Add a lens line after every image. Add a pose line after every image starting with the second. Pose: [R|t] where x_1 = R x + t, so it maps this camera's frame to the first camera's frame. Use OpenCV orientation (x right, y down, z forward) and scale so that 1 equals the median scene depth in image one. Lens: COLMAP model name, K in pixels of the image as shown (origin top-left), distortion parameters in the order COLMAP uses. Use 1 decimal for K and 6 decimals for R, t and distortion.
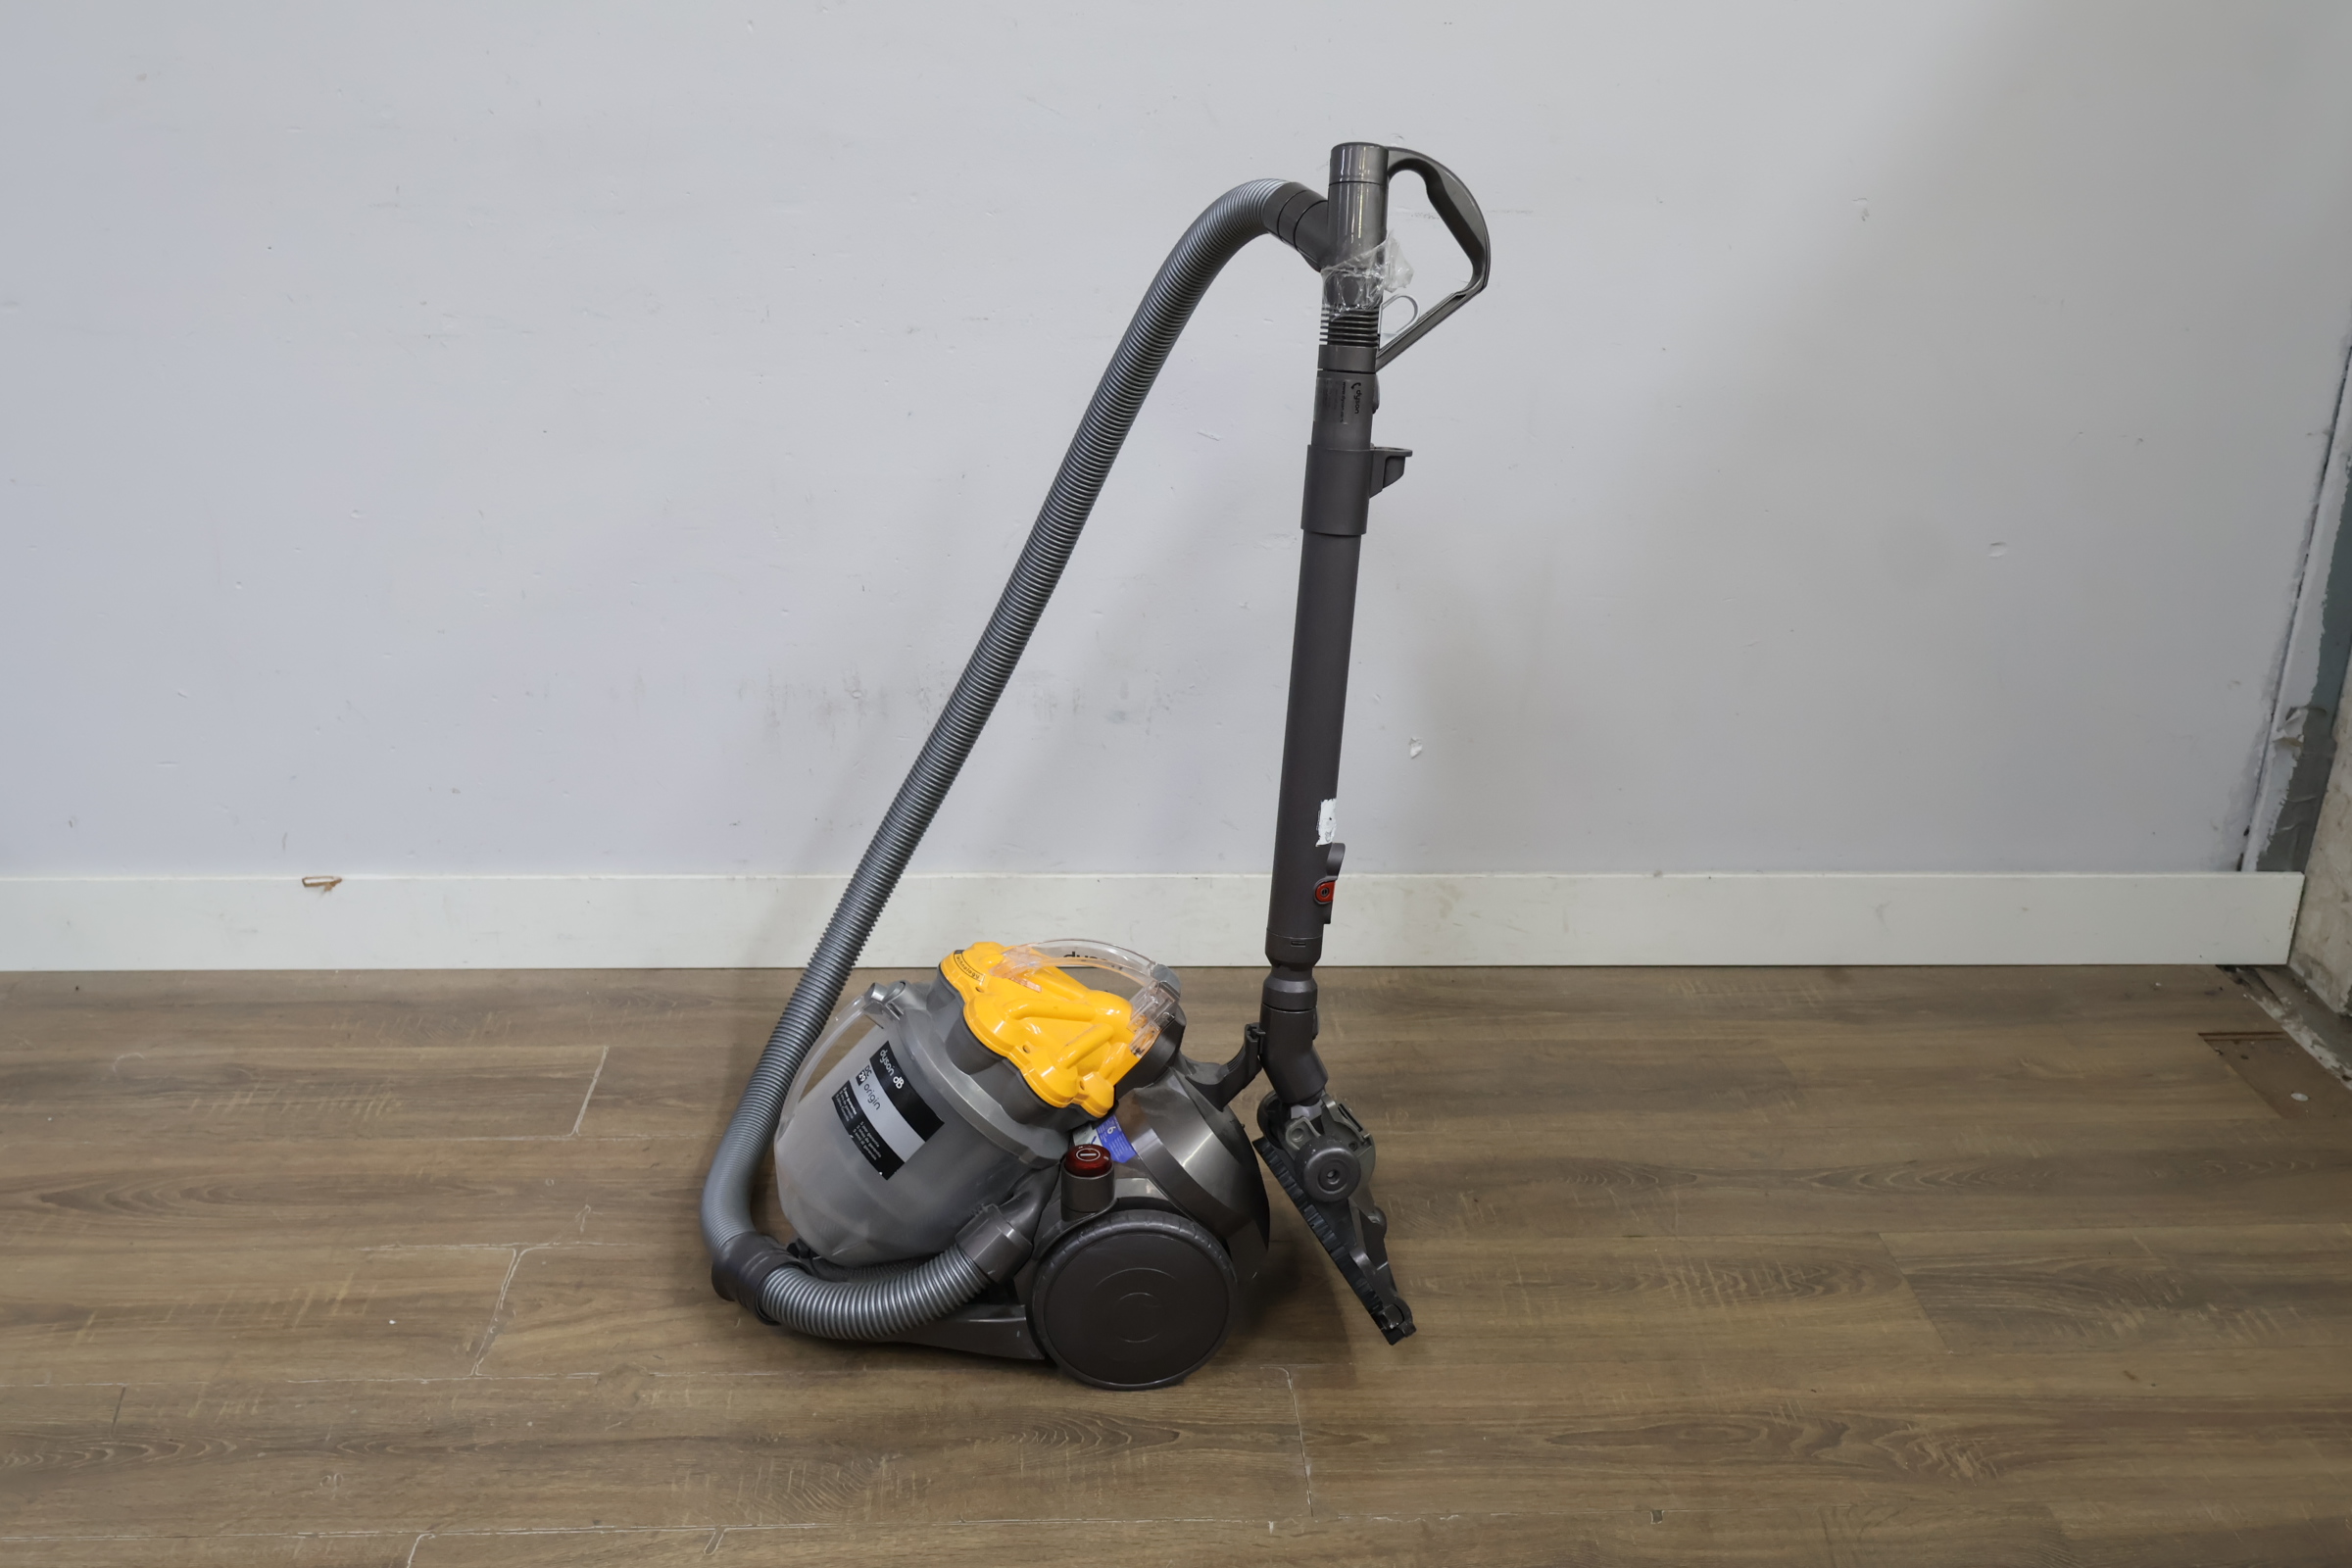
lens RADIAL K [[2252.1, 0, 1172.8], [0, 2252.1, 780.5], [0, 0, 1]] dist [0.001798, 0.000000]
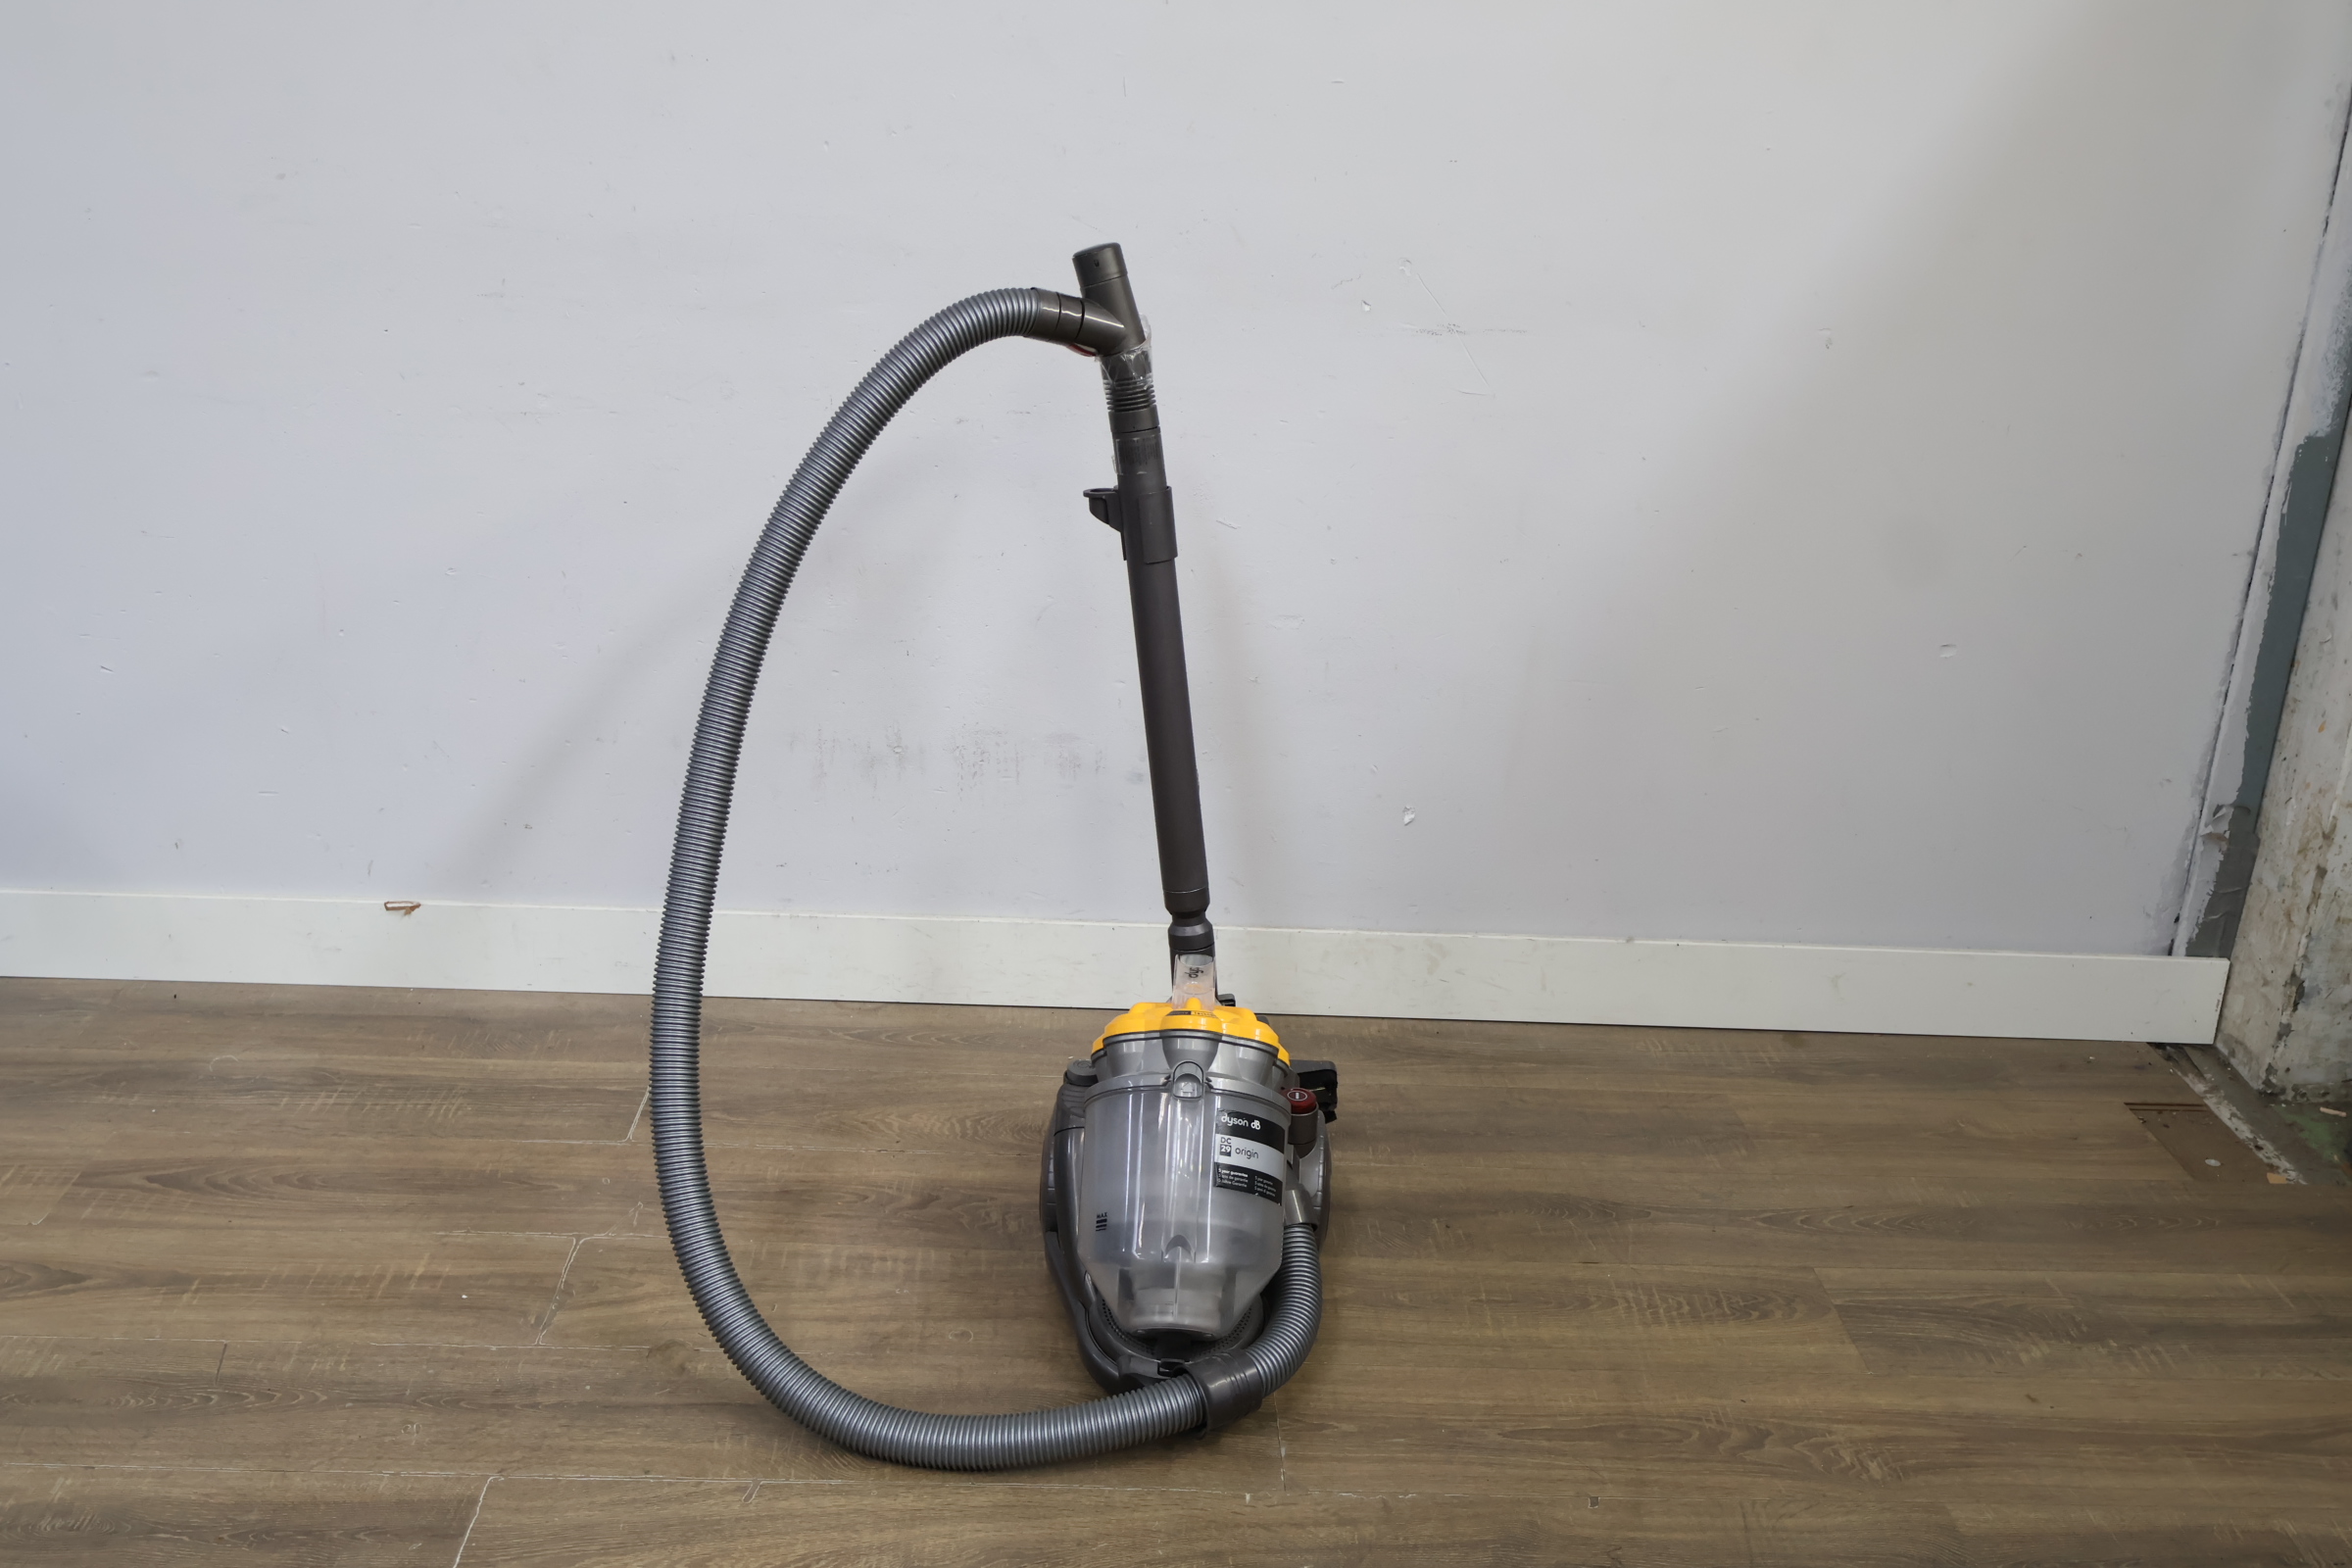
lens RADIAL K [[2252.1, 0, 1173.9], [0, 2252.1, 790.7], [0, 0, 1]] dist [0.001798, 0.000000]
pose [[0.999440, 0.032110, -0.009443, 0.005410], [-0.032397, 0.998964, -0.031973, 0.014779], [0.008407, 0.032261, 0.999444, -0.110909]]
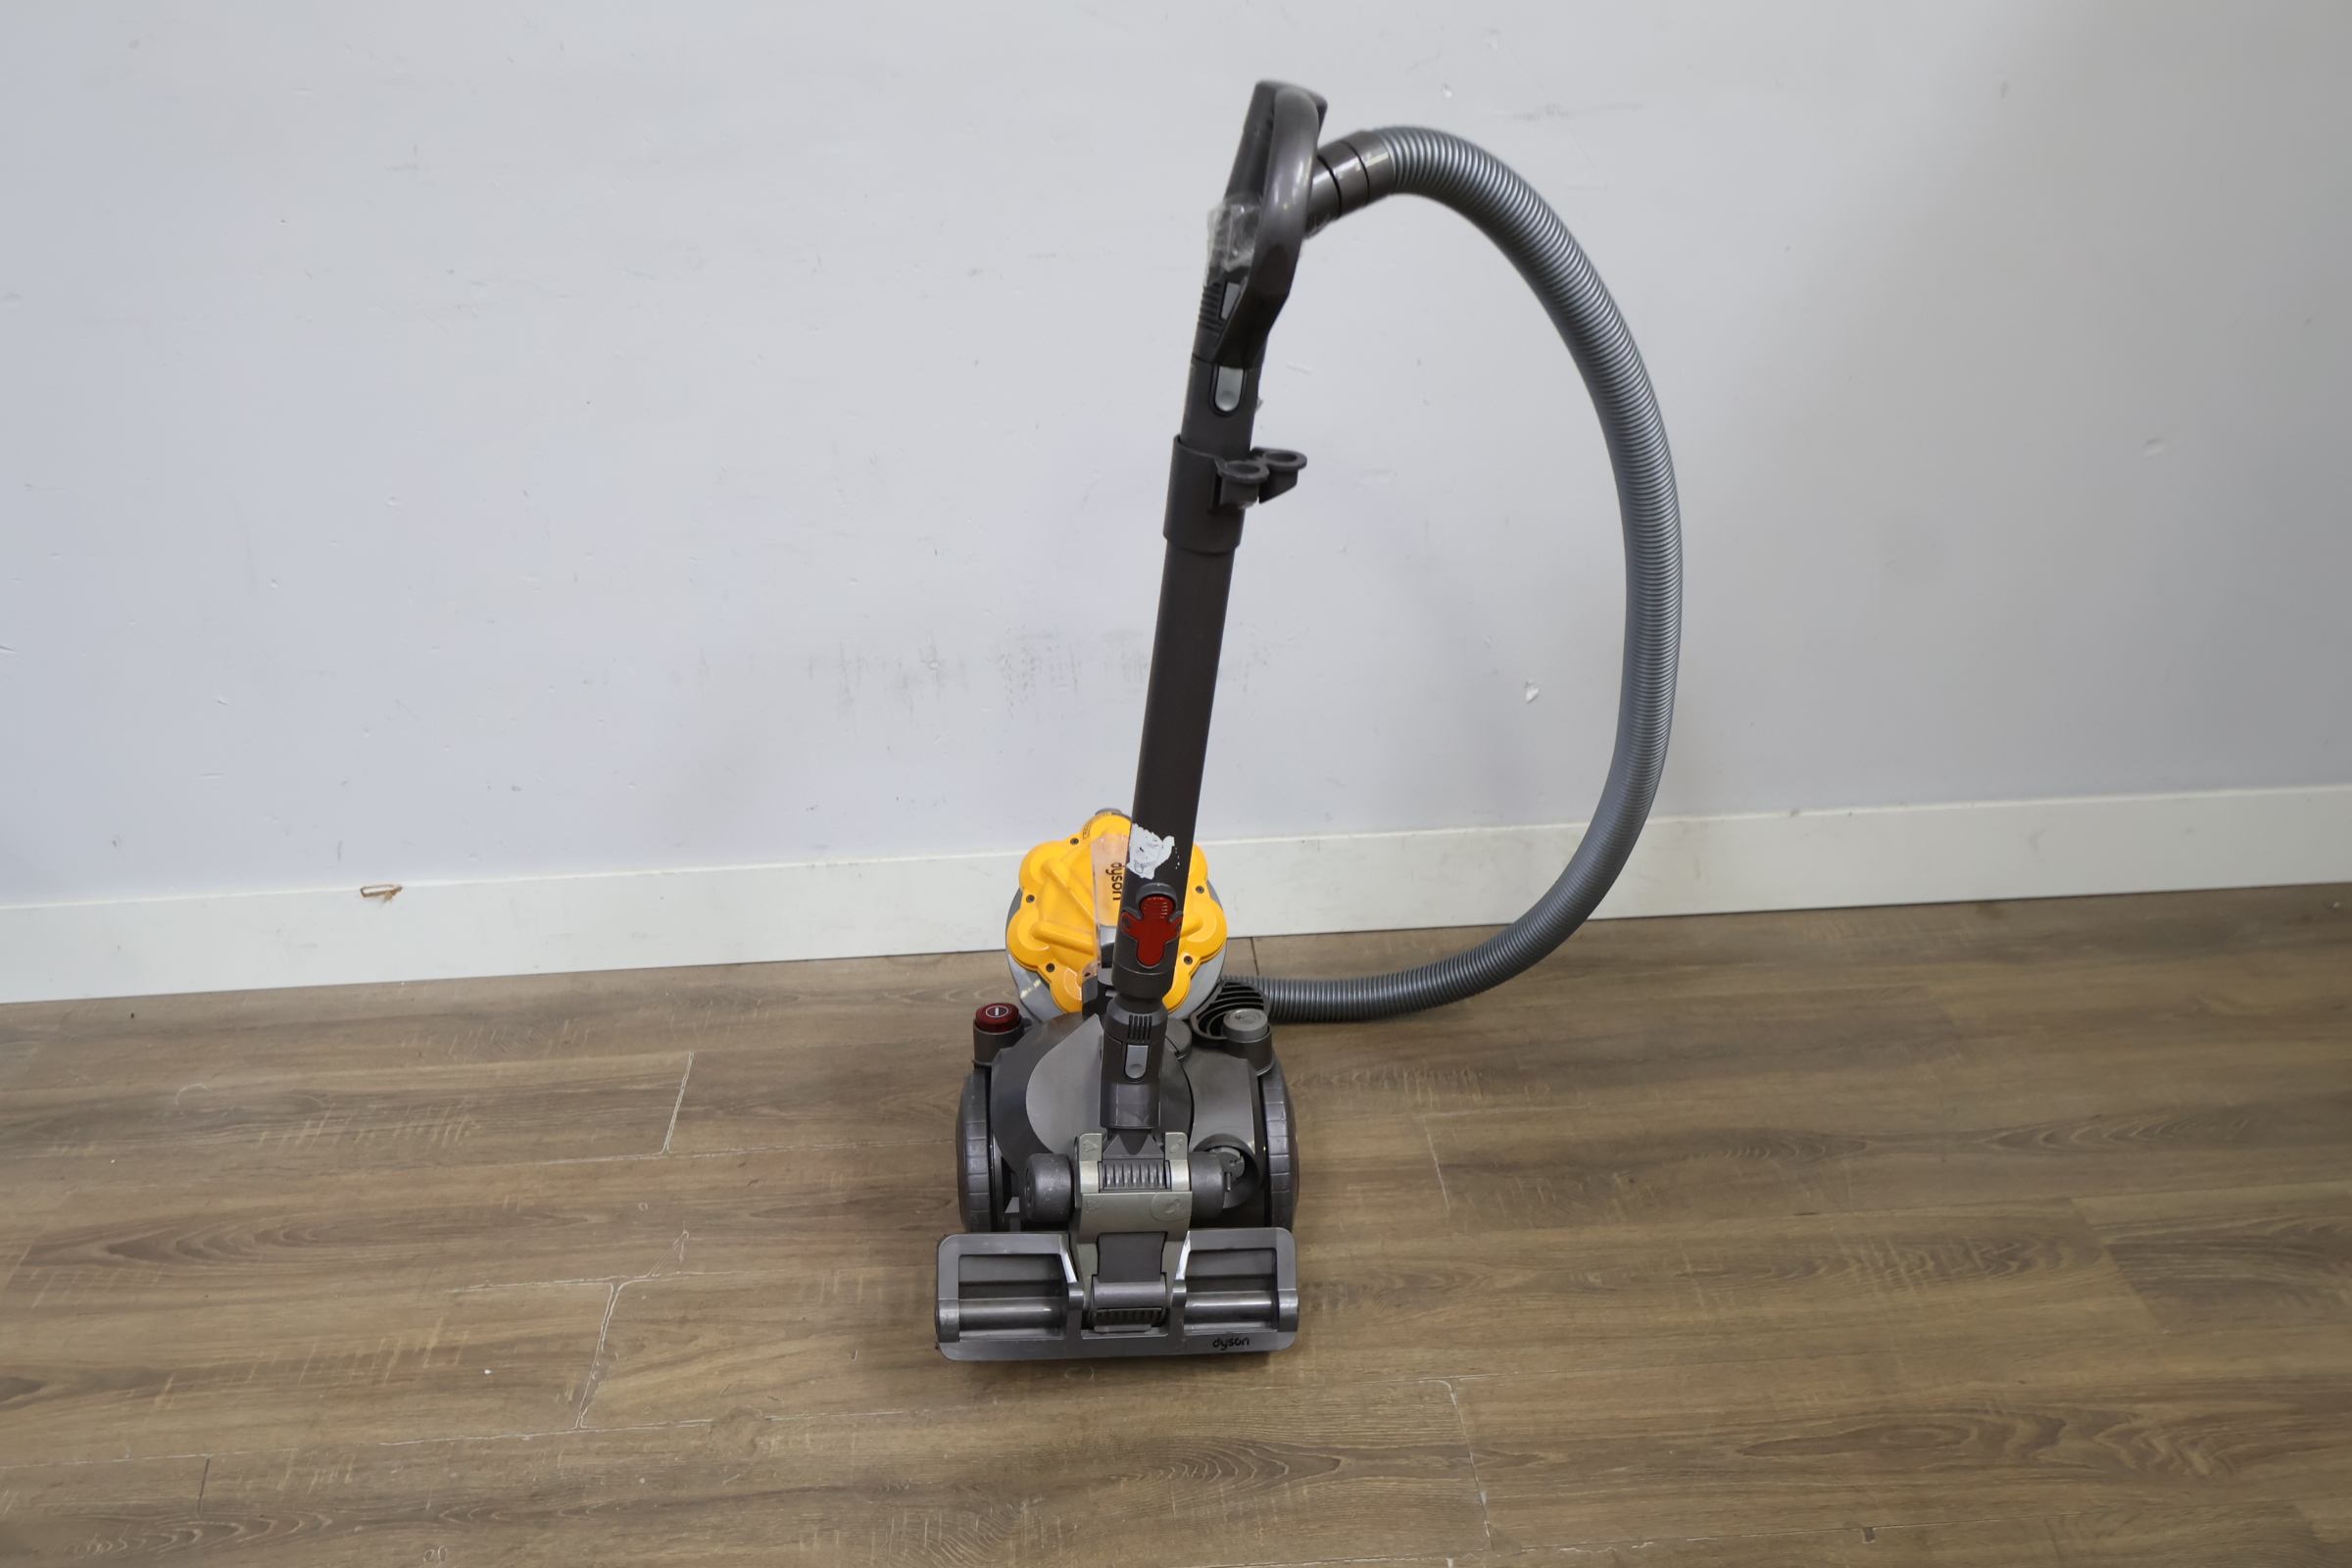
lens RADIAL K [[2252.1, 0, 1169.8], [0, 2252.1, 787.3], [0, 0, 1]] dist [0.001798, 0.000000]
pose [[0.998611, -0.048411, -0.020793, -0.030938], [0.049193, 0.998031, 0.038910, -0.023475], [0.018868, -0.039879, 0.999026, 0.076779]]
